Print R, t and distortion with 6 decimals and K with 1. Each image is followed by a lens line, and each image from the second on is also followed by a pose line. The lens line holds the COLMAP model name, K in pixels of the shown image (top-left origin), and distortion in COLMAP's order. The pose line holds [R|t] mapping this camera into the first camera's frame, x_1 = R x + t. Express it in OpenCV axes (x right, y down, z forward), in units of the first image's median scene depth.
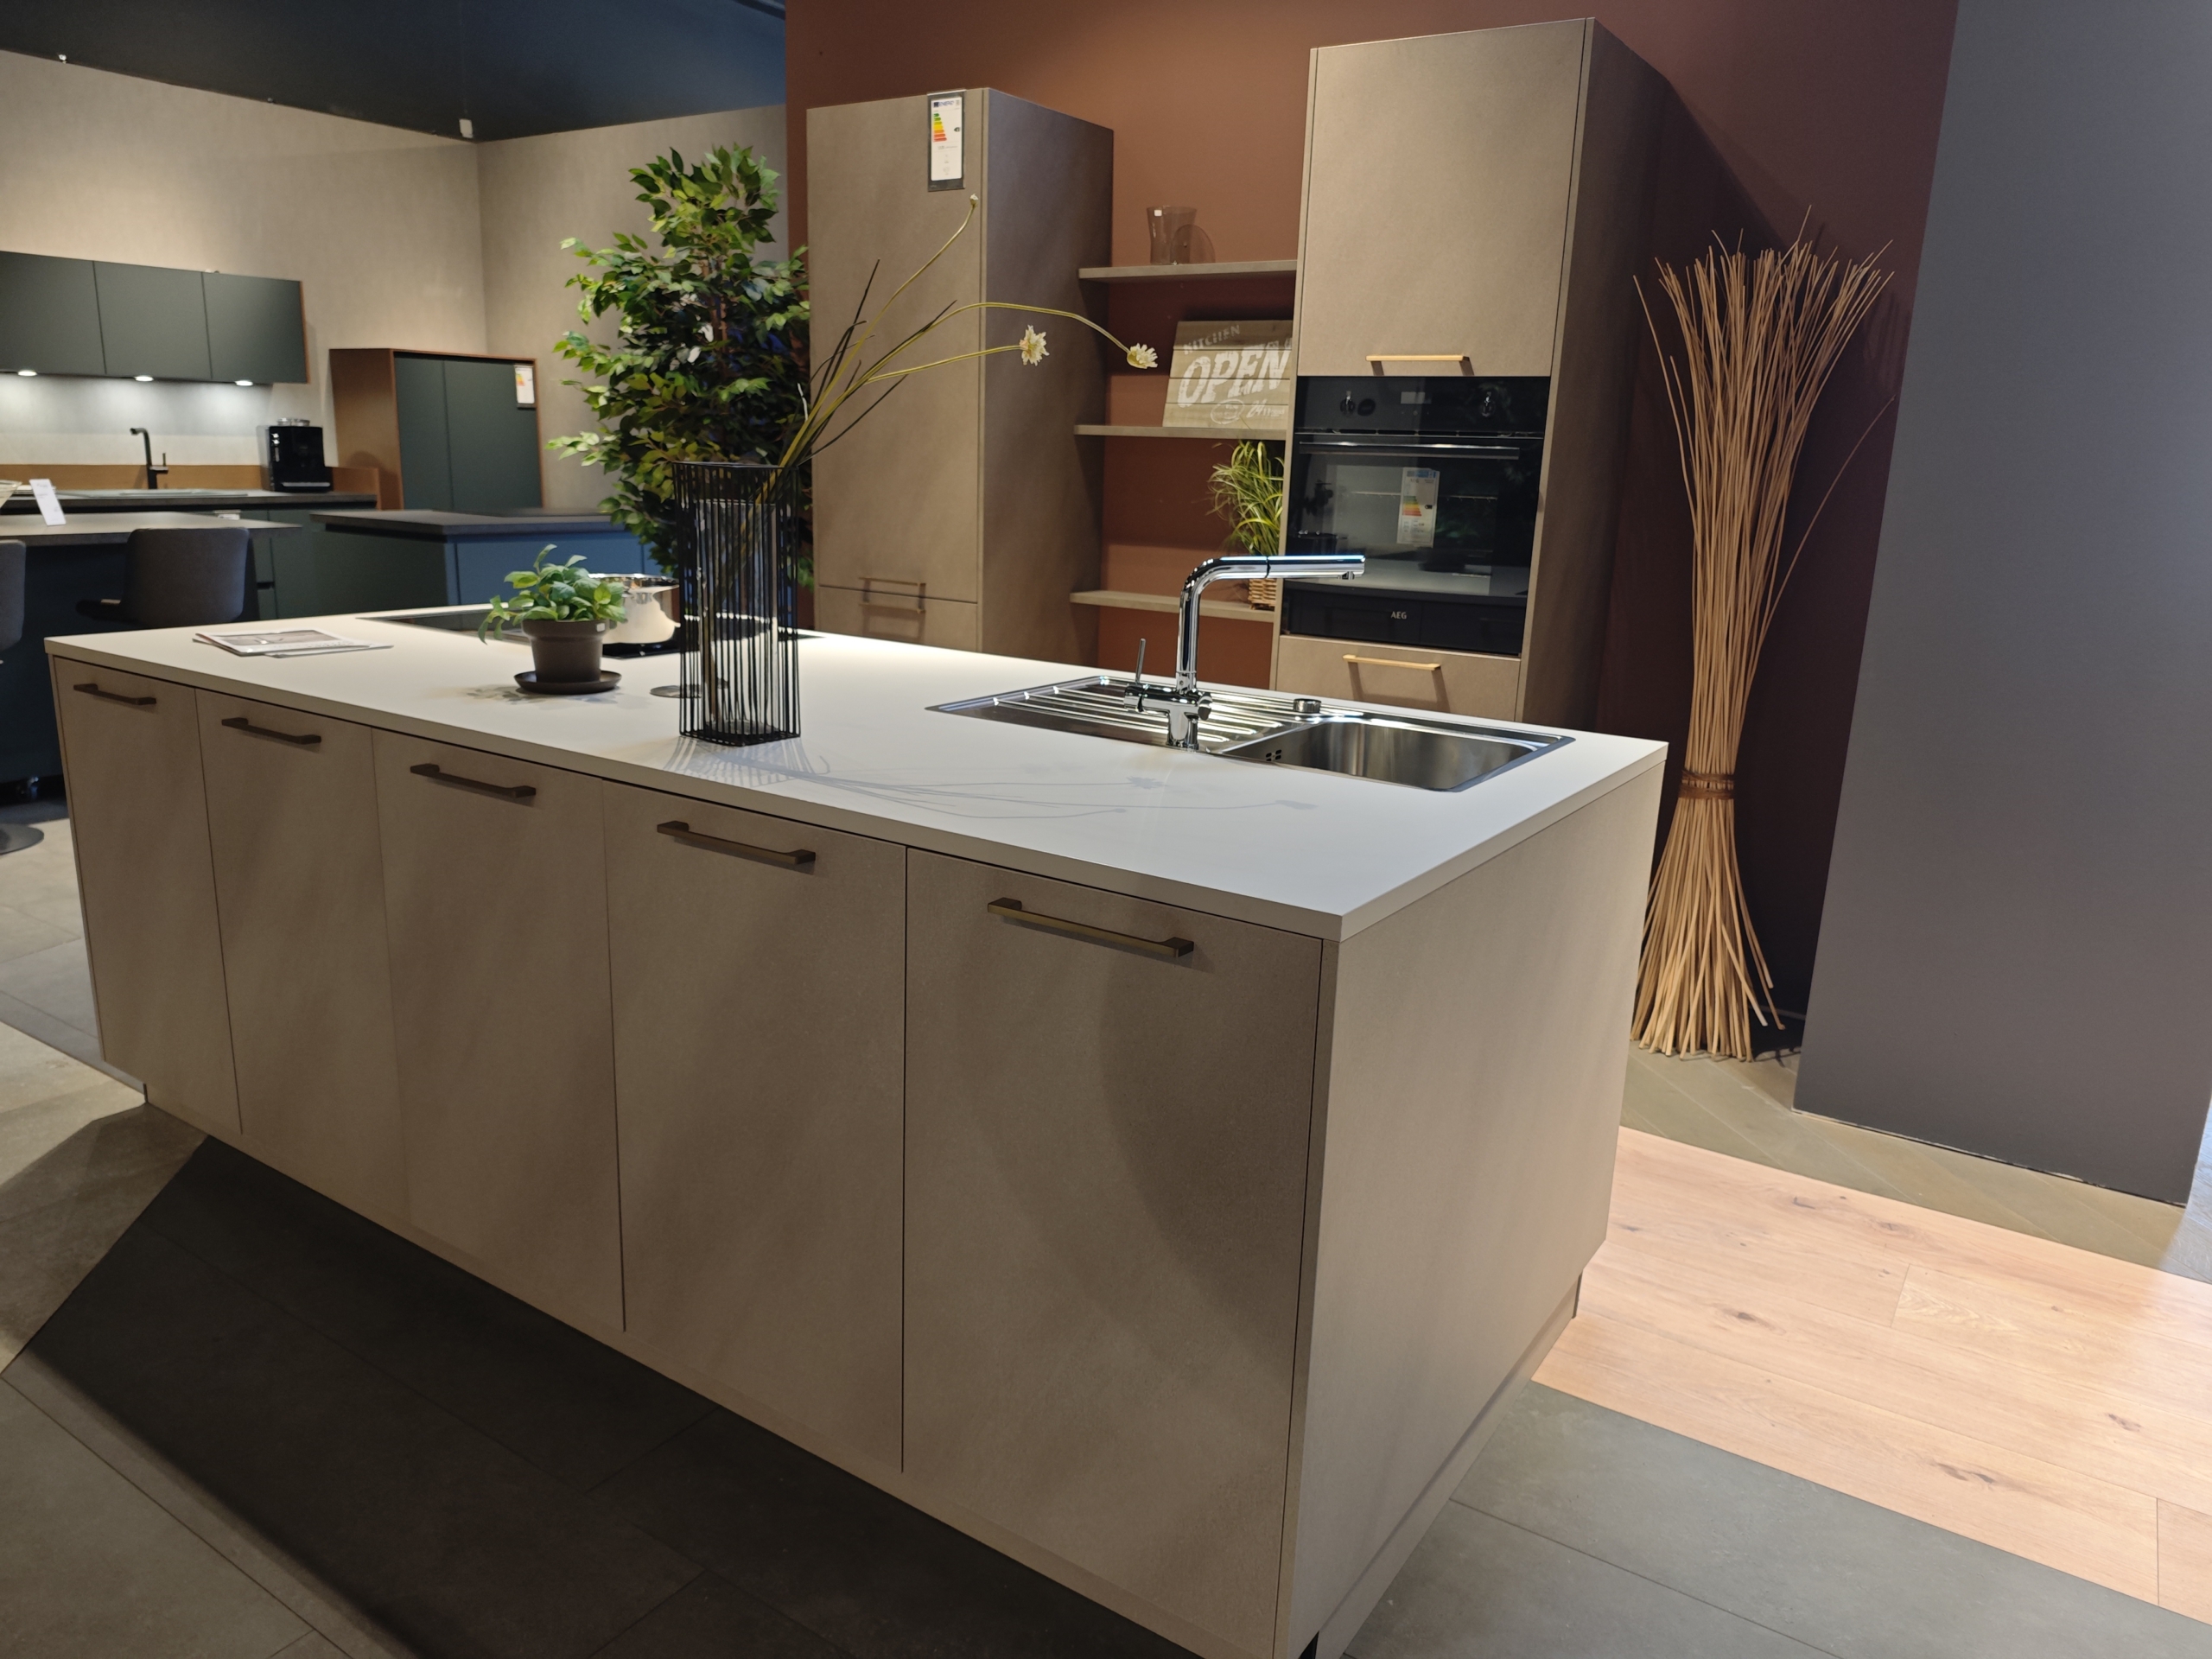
lens RADIAL K [[1525.1, 0, 1097.1], [0, 1525.1, 822.4], [0, 0, 1]] dist [0.023493, -0.052580]
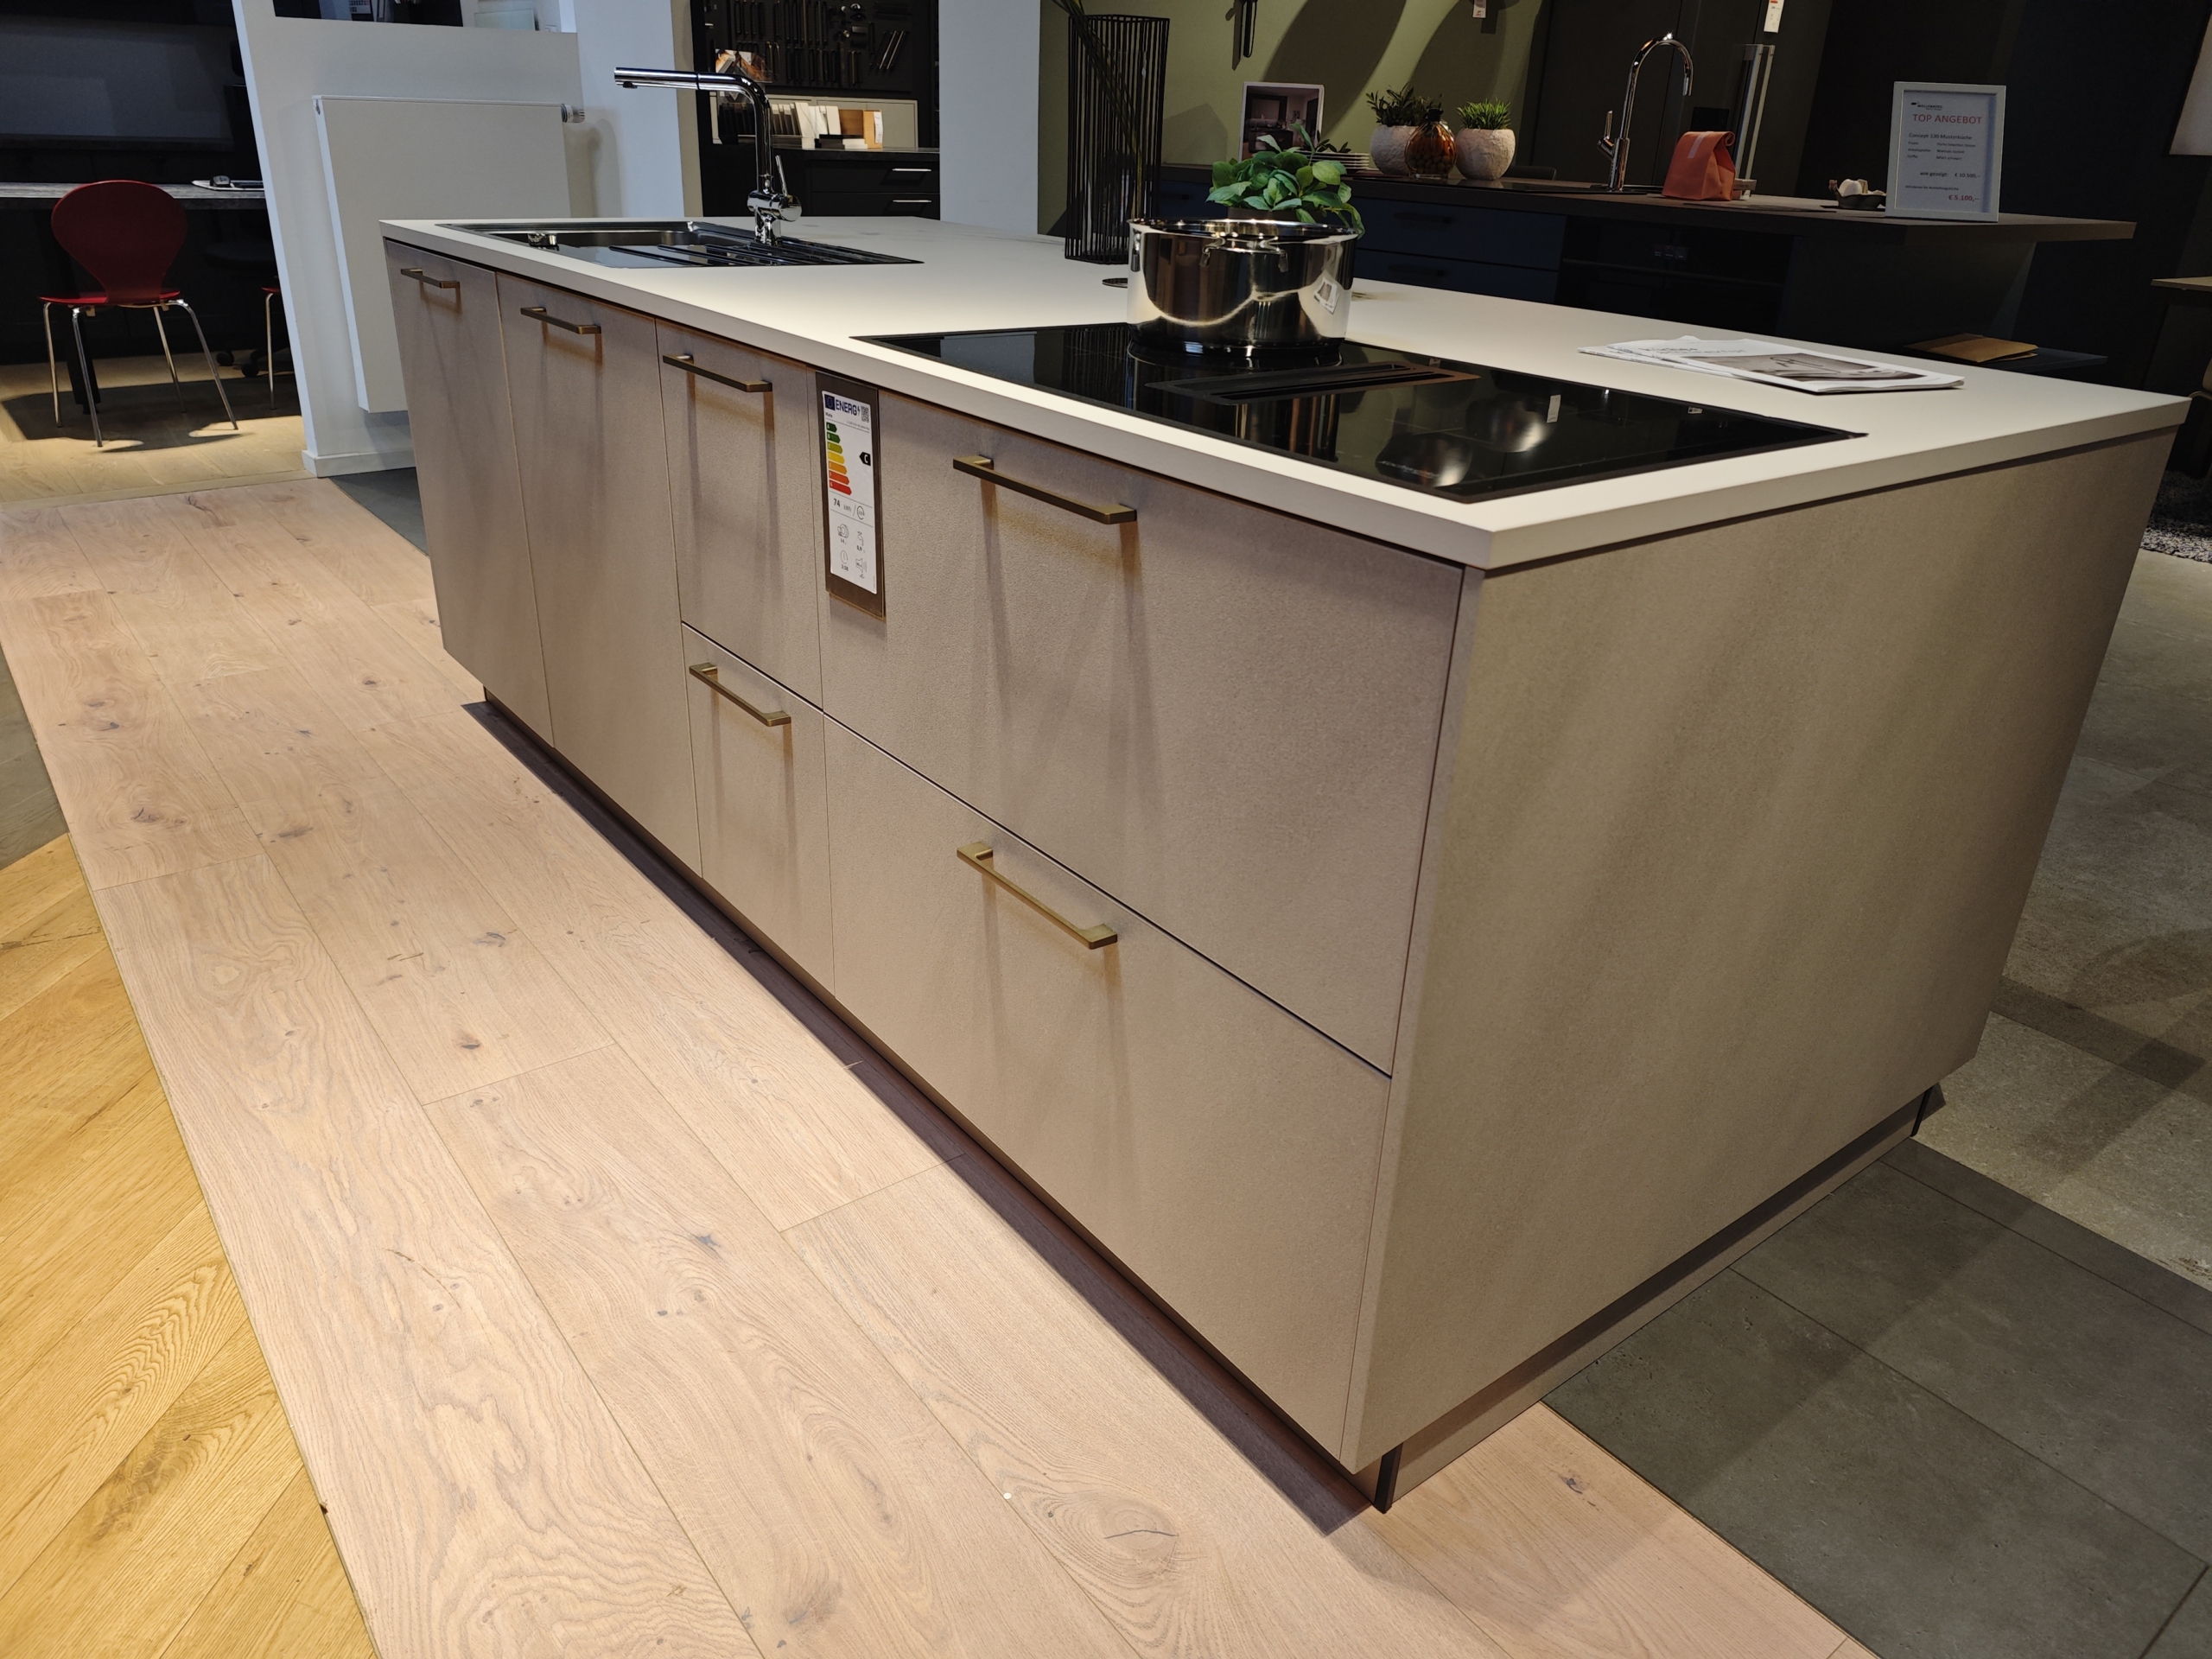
lens RADIAL K [[1571.1, 0, 1087.3], [0, 1571.1, 820.6], [0, 0, 1]] dist [-0.052551, 0.047819]
pose [[-0.948841, -0.193662, 0.249391, -0.304087], [-0.001631, 0.792822, 0.609451, -0.234290], [-0.315750, 0.577865, -0.752578, 1.091956]]
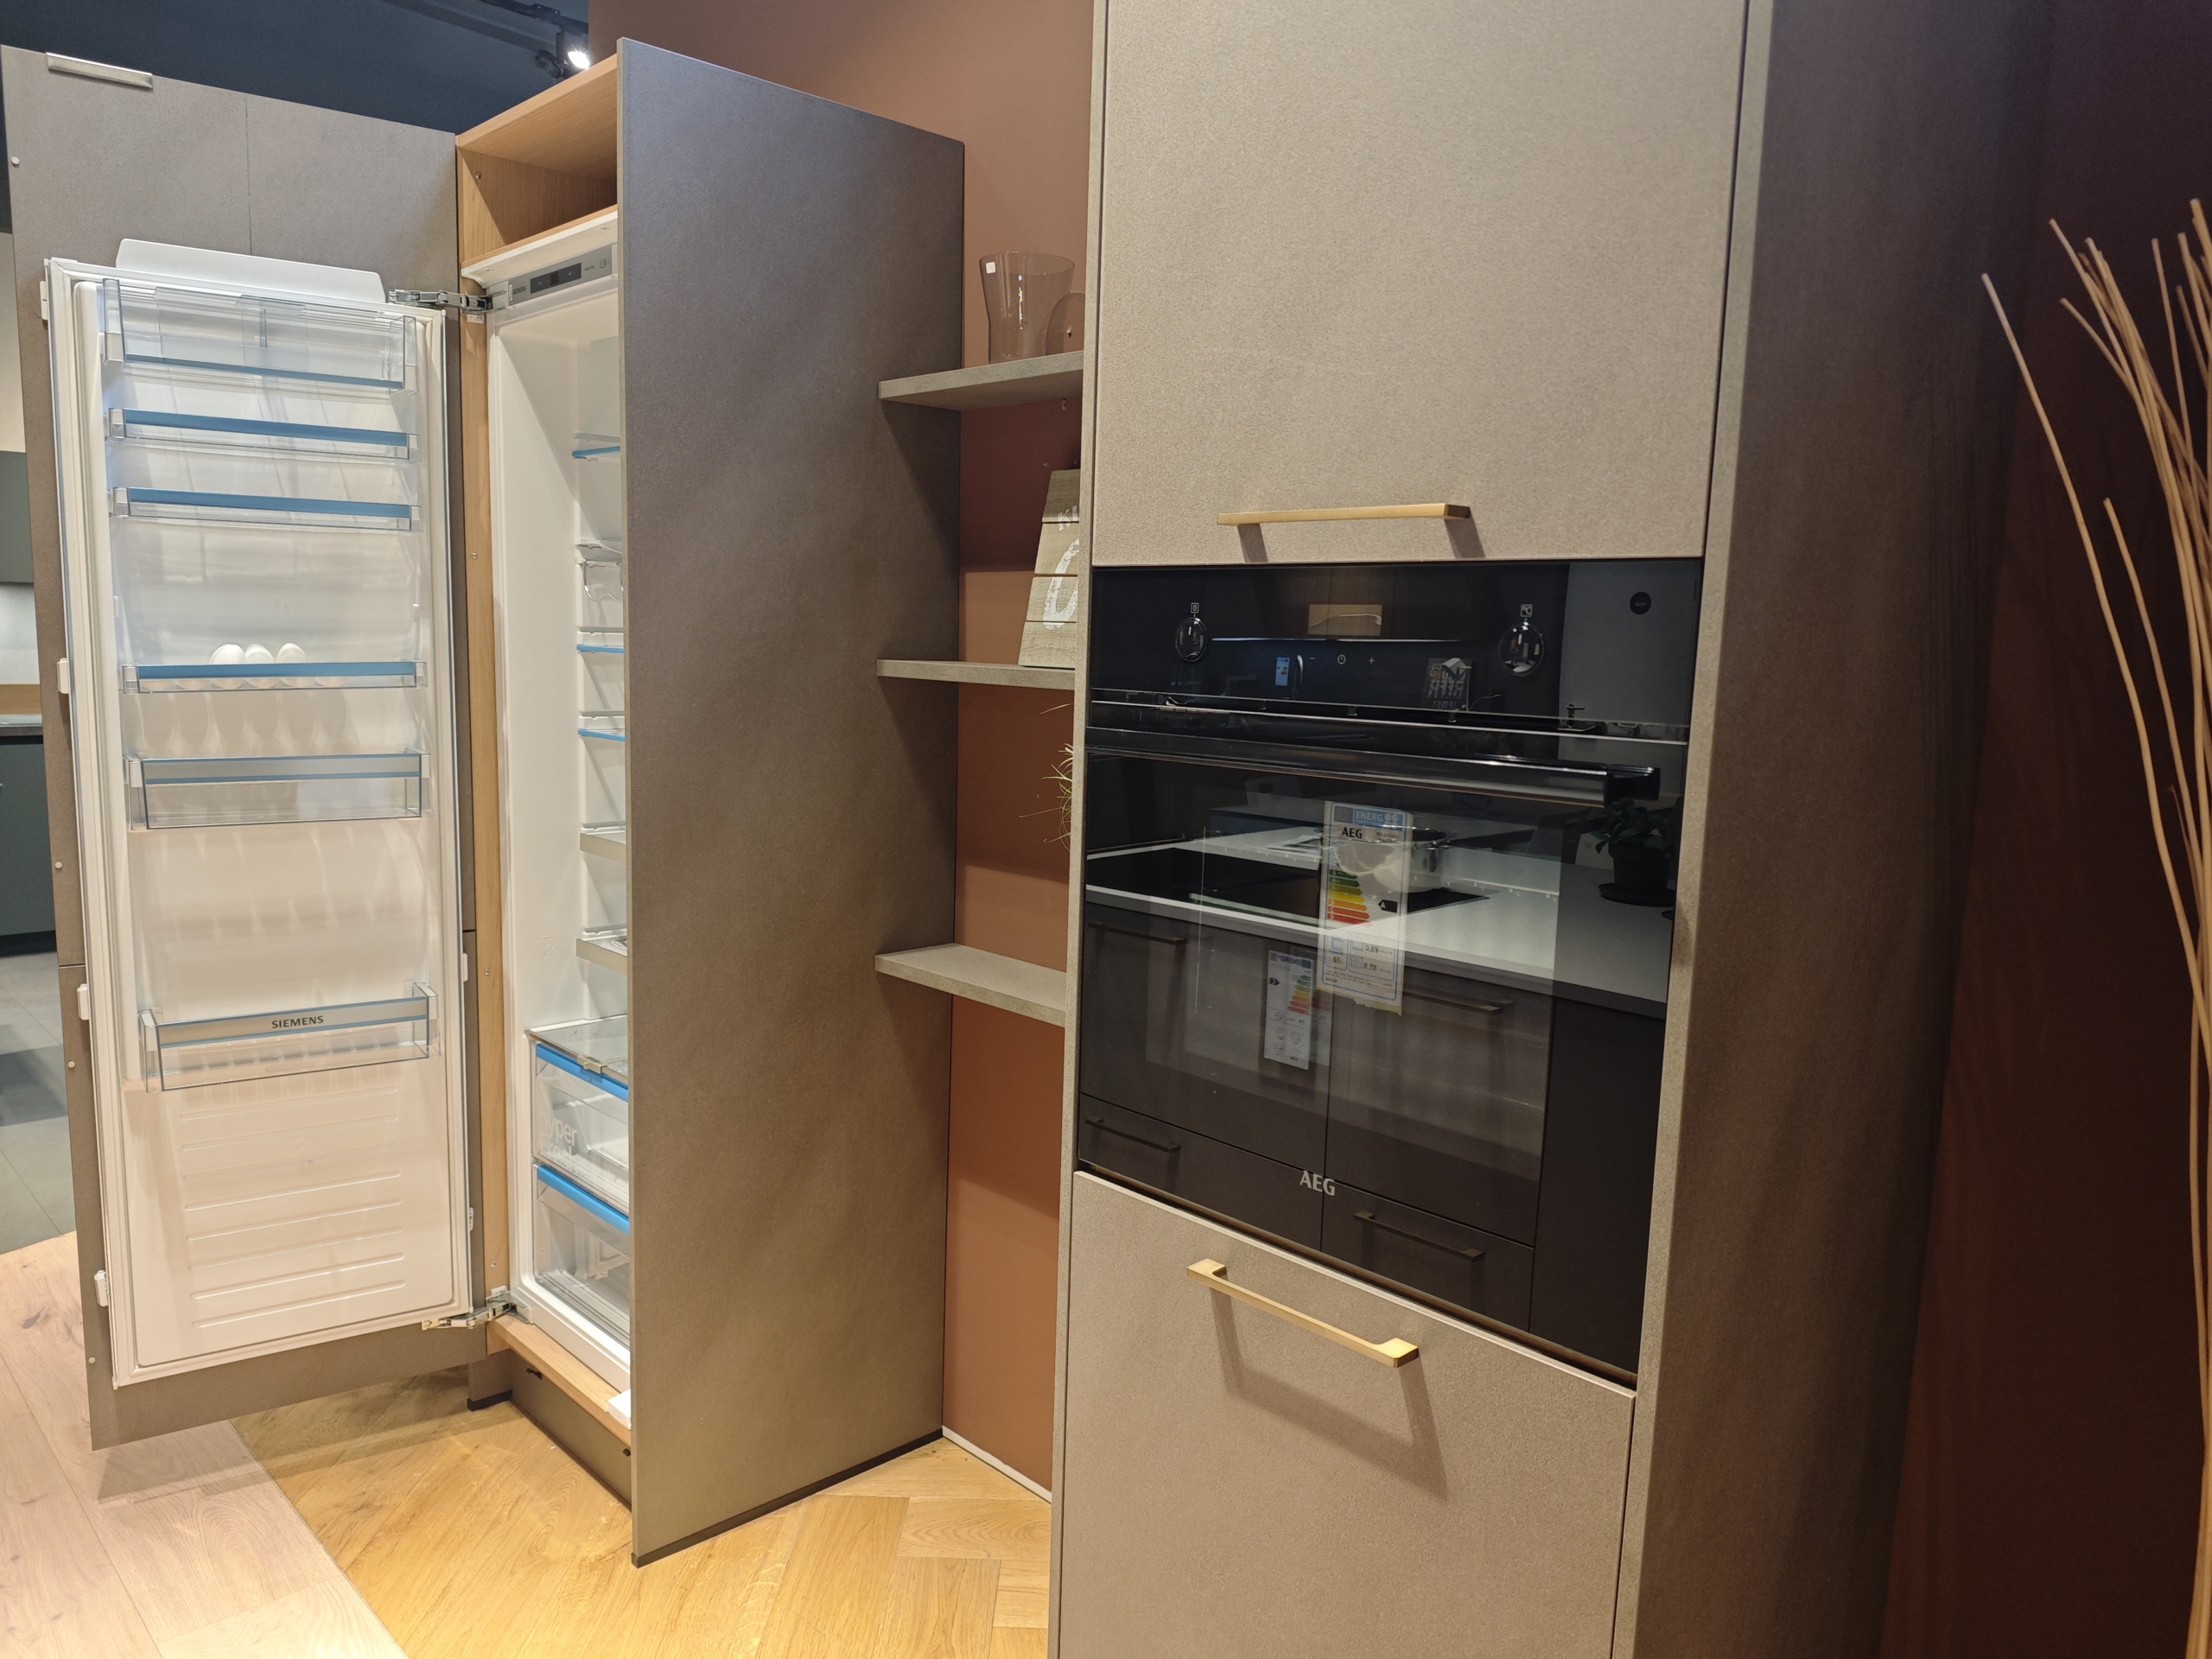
lens RADIAL K [[1509.6, 0, 1106.0], [0, 1509.6, 829.5], [0, 0, 1]] dist [0.022007, -0.059172]
pose [[0.978801, 0.026353, -0.203111, 0.187326], [-0.050432, 0.992165, -0.114304, -0.150856], [0.198508, 0.122124, 0.972461, 0.527458]]
